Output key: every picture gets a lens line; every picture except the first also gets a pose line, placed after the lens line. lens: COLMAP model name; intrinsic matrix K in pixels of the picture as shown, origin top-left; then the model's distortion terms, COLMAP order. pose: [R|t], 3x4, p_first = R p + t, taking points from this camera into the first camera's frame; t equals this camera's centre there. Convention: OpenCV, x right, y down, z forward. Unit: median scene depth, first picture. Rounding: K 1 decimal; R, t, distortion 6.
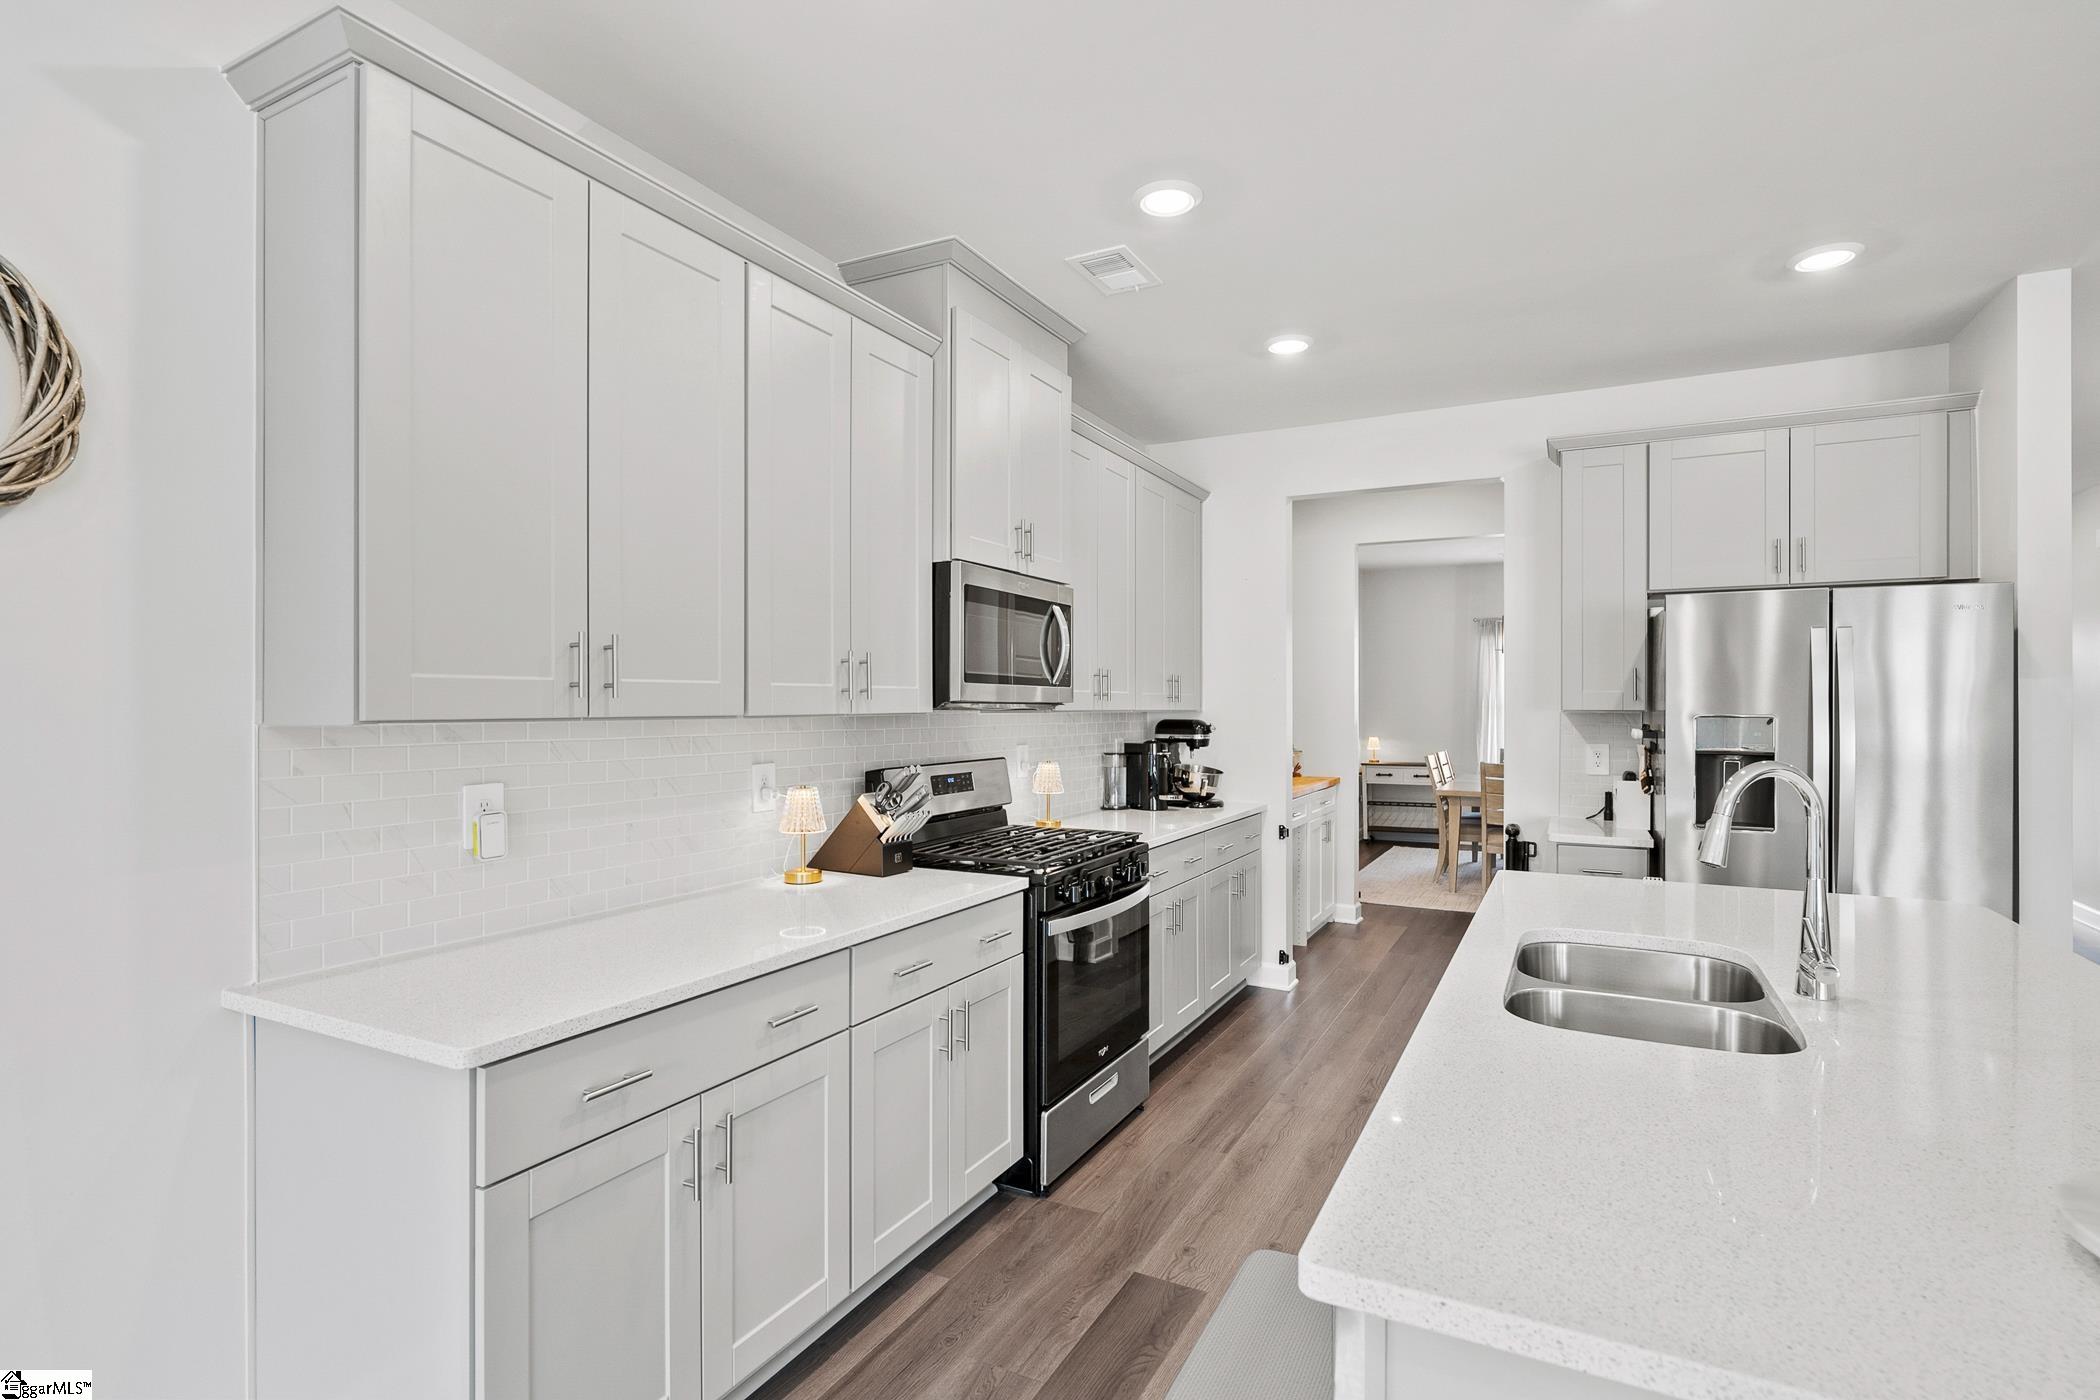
lens RADIAL K [[1011.6, 0, 1047.5], [0, 1011.6, 708.0], [0, 0, 1]] dist [-0.004750, -0.000342]
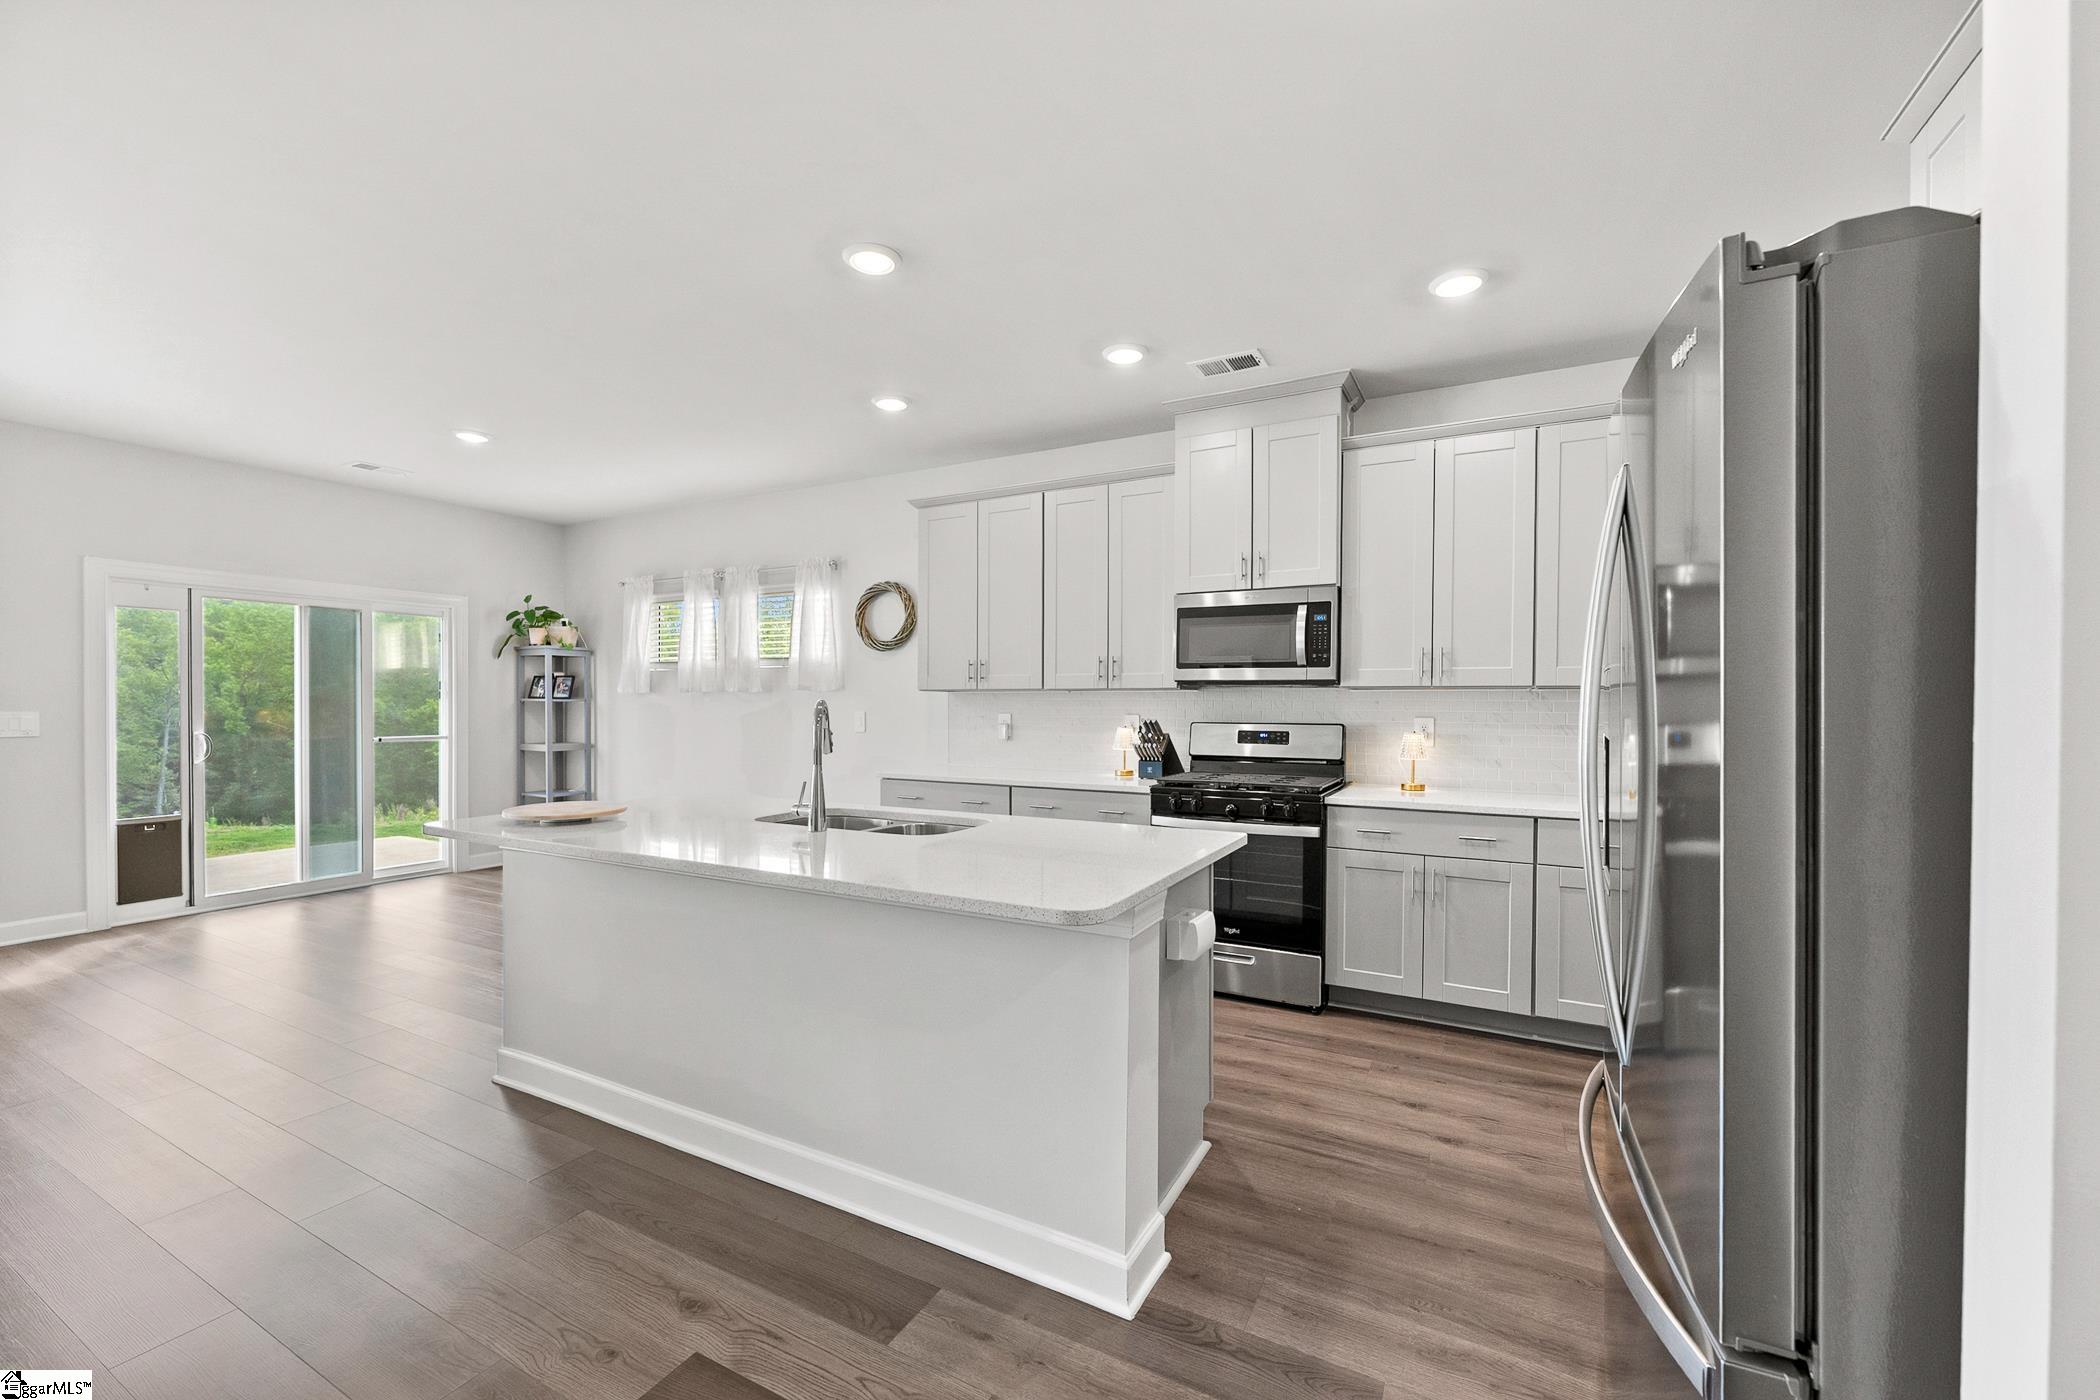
lens RADIAL K [[844.1, 0, 1059.3], [0, 844.1, 722.0], [0, 0, 1]] dist [-0.000382, -0.000752]
pose [[0.001225, 0.021636, -0.999765, 1.262035], [-0.006750, 0.999743, 0.021628, 0.032291], [0.999976, 0.006722, 0.001370, 0.797449]]
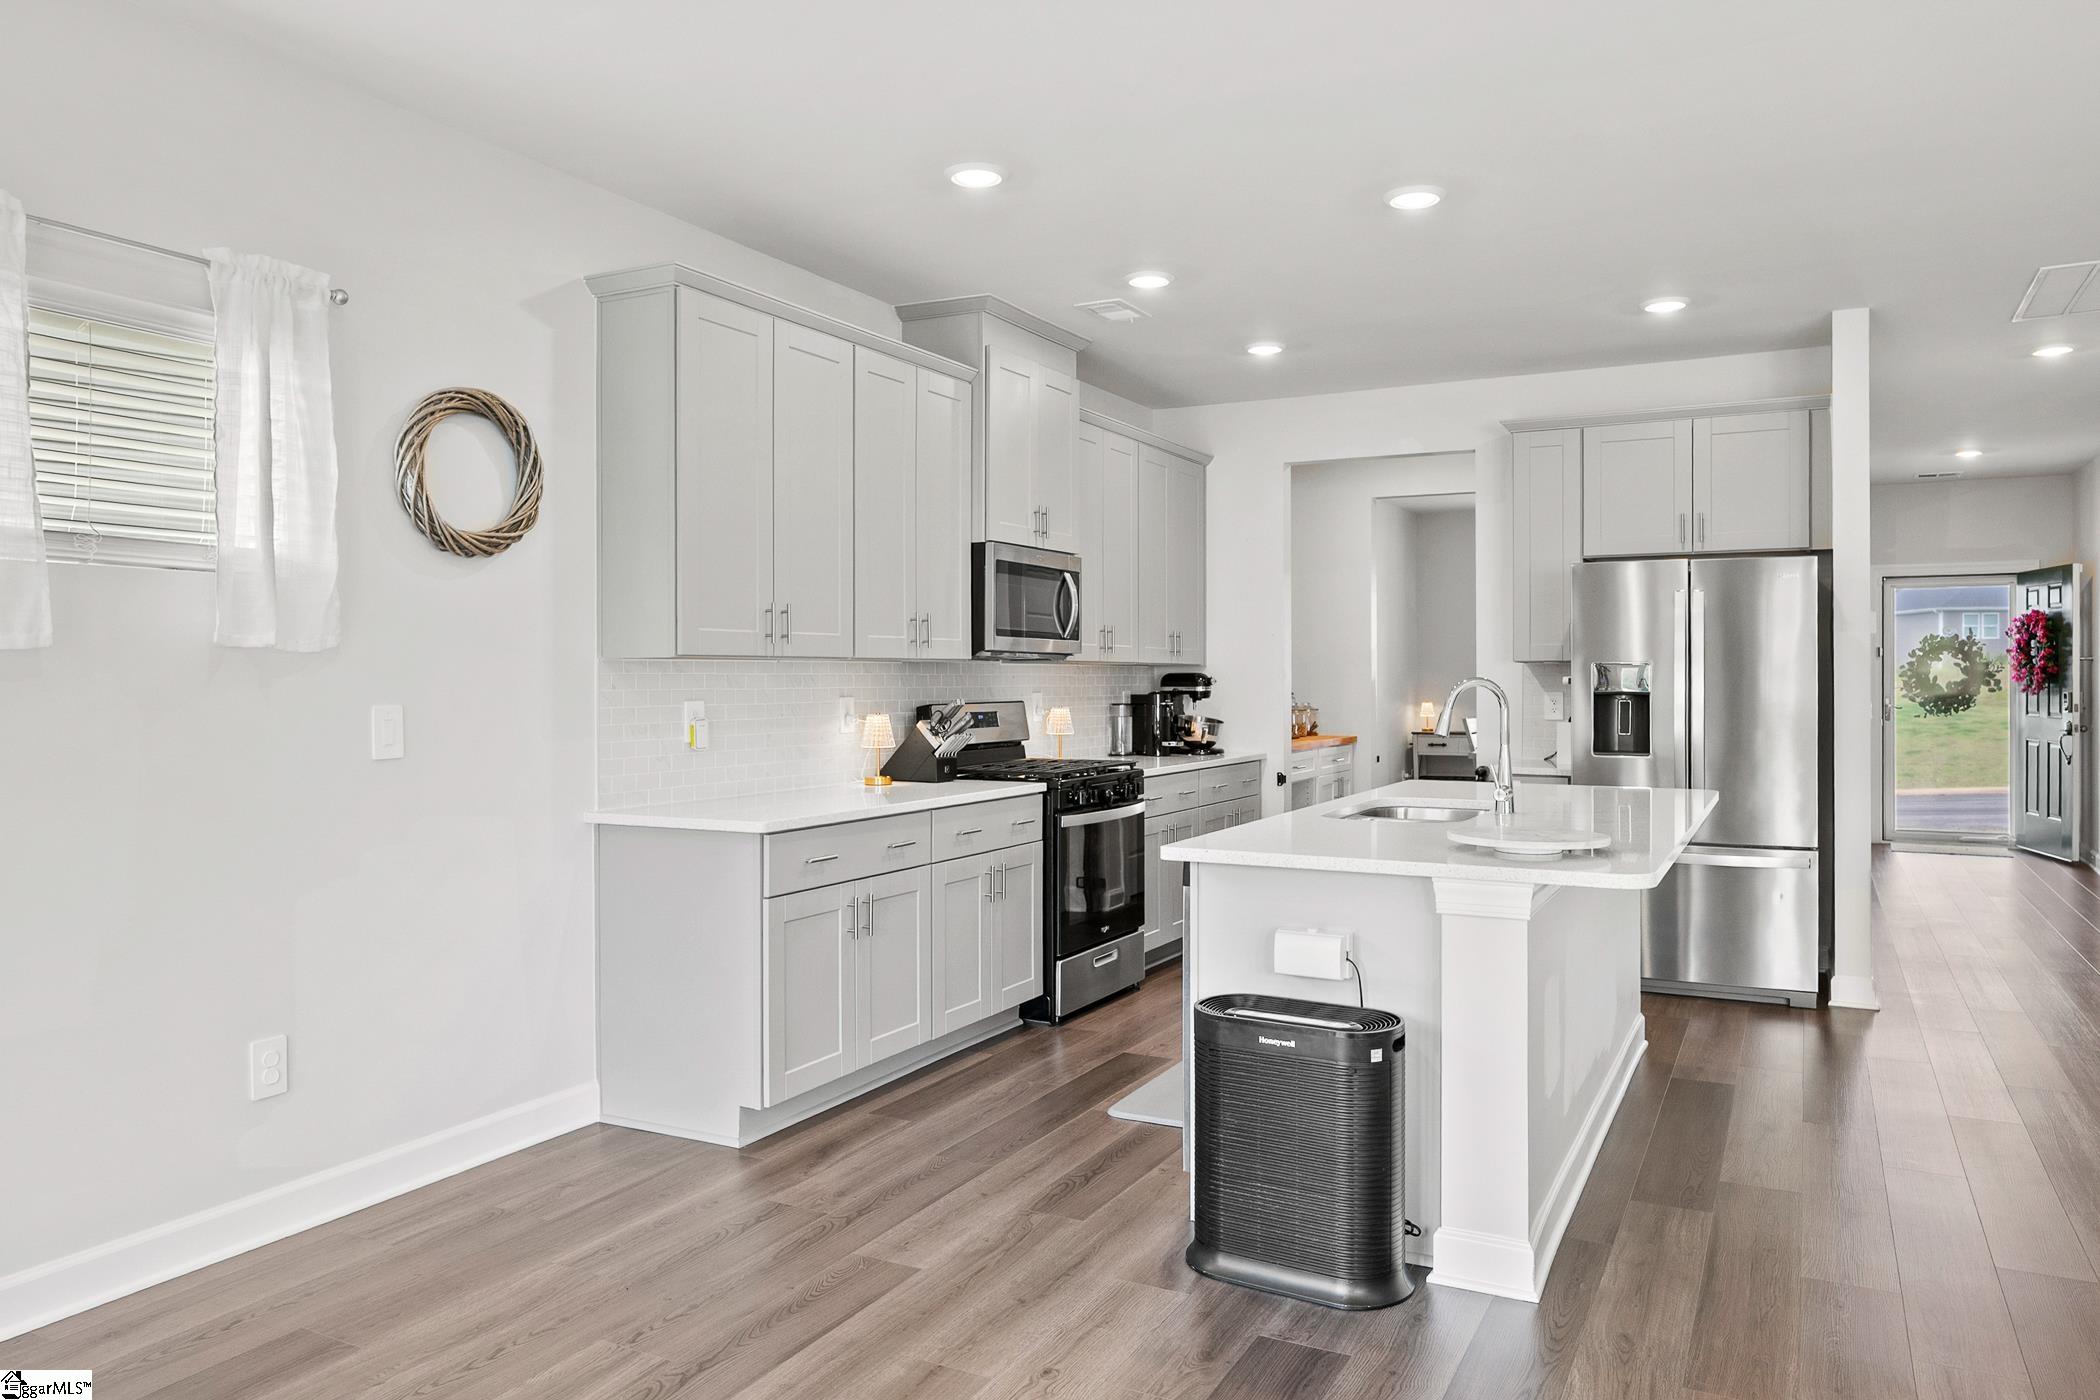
lens RADIAL K [[1428.7, 0, 1058.4], [0, 1428.7, 688.8], [0, 0, 1]] dist [-0.010532, -0.004447]
pose [[0.999995, -0.001410, 0.002875, -0.008097], [0.001394, 0.999983, 0.005687, 0.031593], [-0.002883, -0.005683, 0.999980, -0.812860]]
